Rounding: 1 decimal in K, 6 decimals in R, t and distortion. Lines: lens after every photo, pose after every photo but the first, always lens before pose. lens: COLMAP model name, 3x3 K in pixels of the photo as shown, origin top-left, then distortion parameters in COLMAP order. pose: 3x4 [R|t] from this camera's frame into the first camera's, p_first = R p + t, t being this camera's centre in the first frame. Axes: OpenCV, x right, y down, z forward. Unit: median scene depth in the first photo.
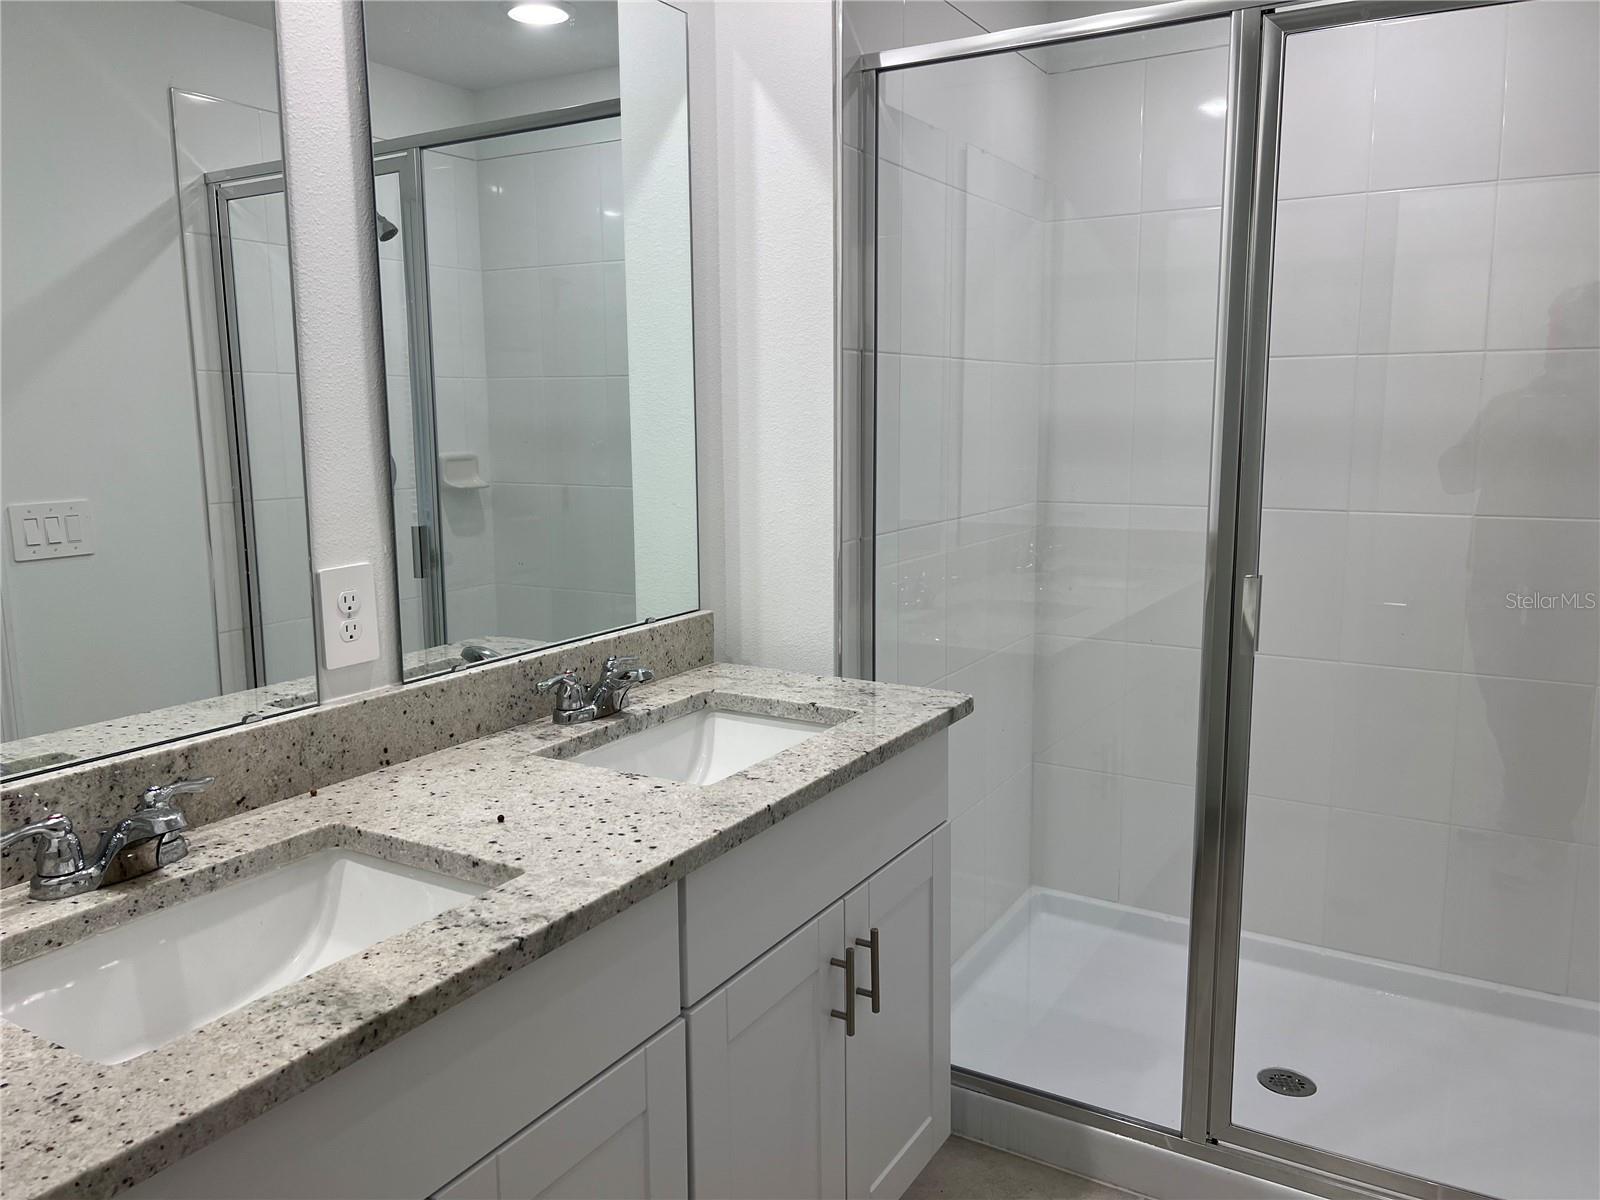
lens RADIAL K [[1189.8, 0, 800.0], [0, 1189.8, 600.0], [0, 0, 1]] dist [0.117731, -0.155284]
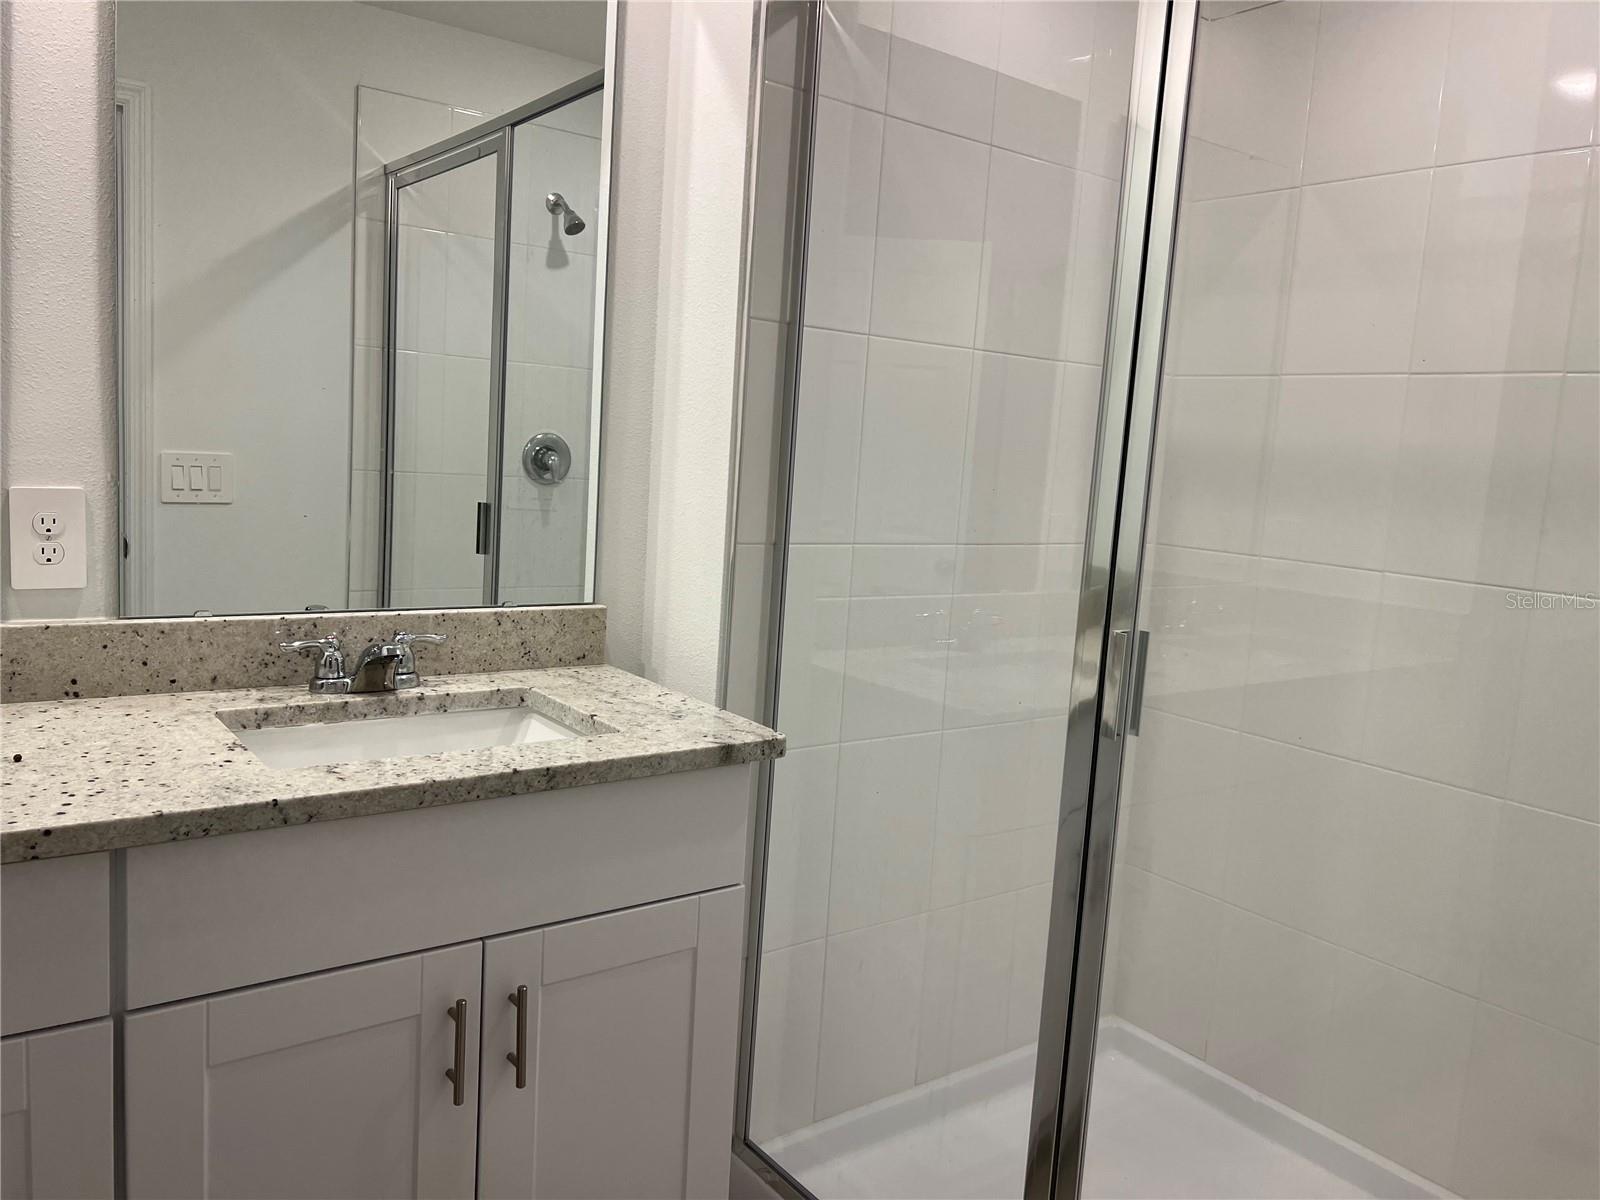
lens RADIAL K [[1214.1, 0, 800.0], [0, 1214.1, 600.0], [0, 0, 1]] dist [0.009117, 0.001745]
pose [[0.920287, 0.112753, -0.374644, 0.555390], [-0.127701, 0.991696, -0.015227, 0.000006], [0.369816, 0.061855, 0.927044, 0.305729]]
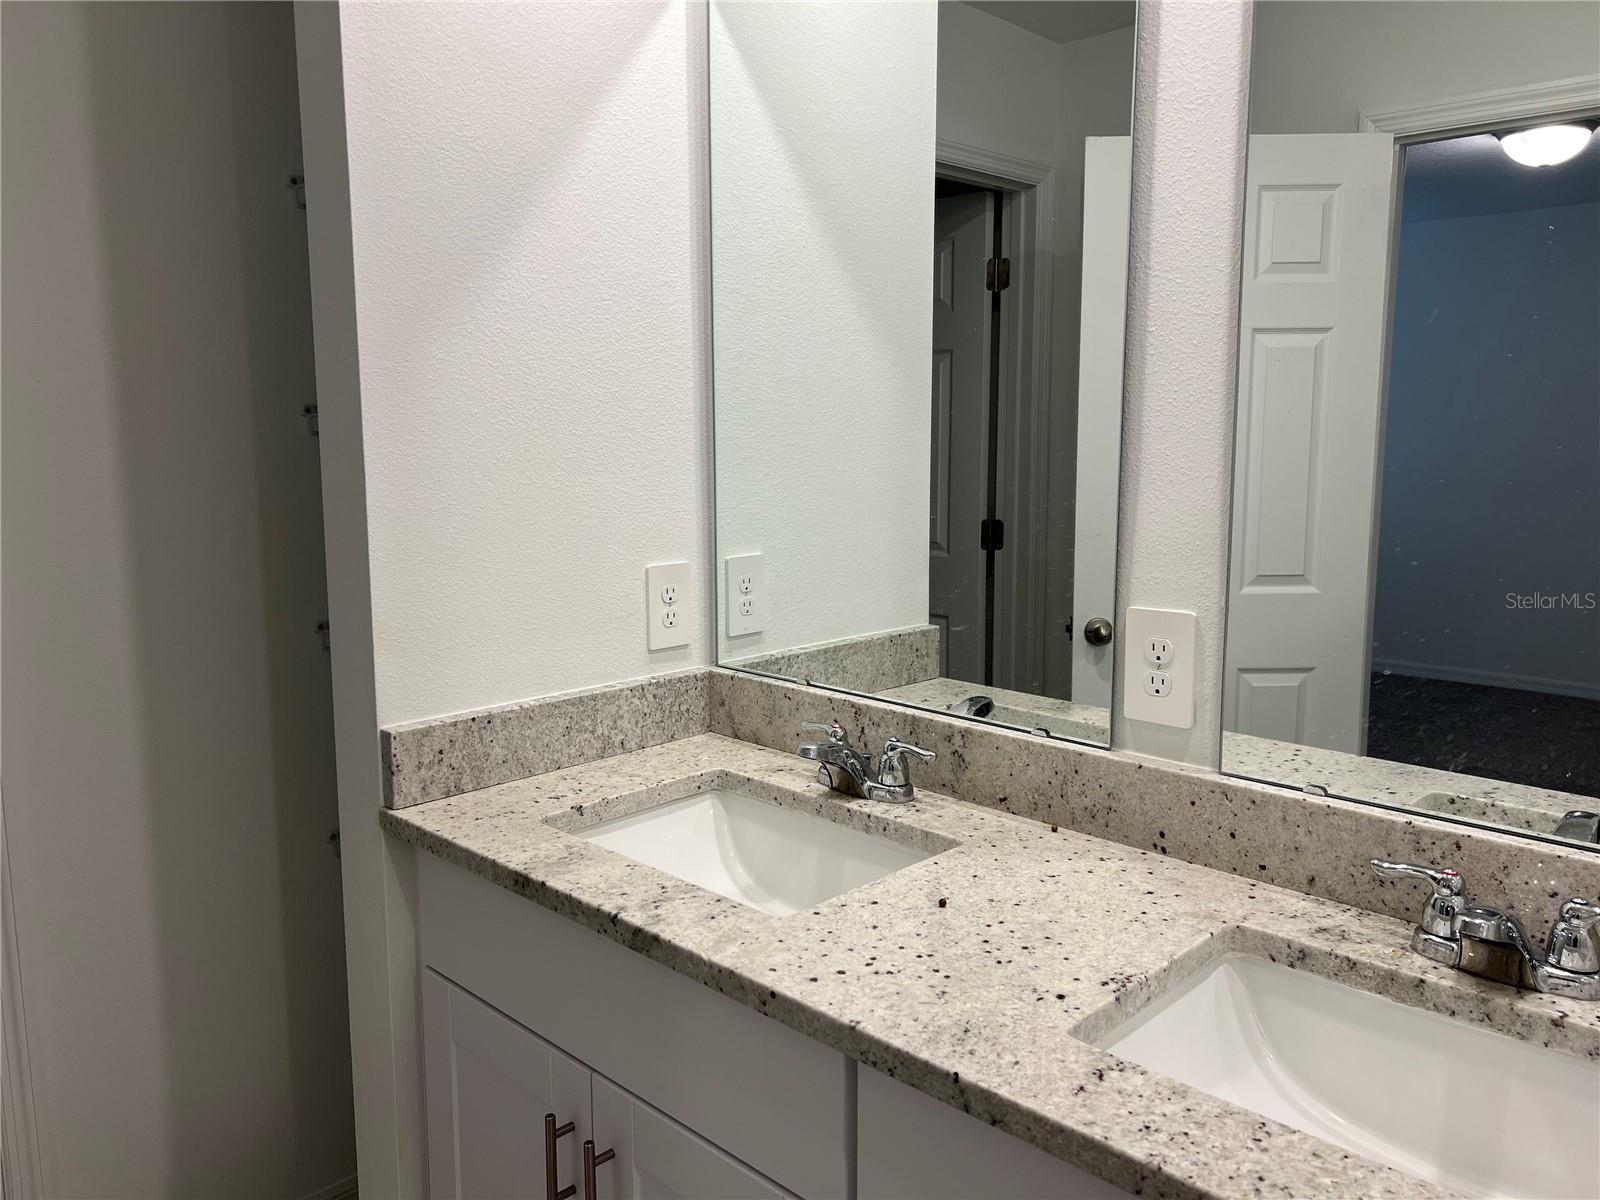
lens RADIAL K [[1219.2, 0, 806.0], [0, 1219.2, 576.7], [0, 0, 1]] dist [0.074600, -0.081367]
pose [[-0.237121, 0.128068, -0.963002, 0.517921], [-0.148659, 0.974815, 0.166243, -0.156198], [0.960039, 0.182579, -0.212111, 0.915810]]
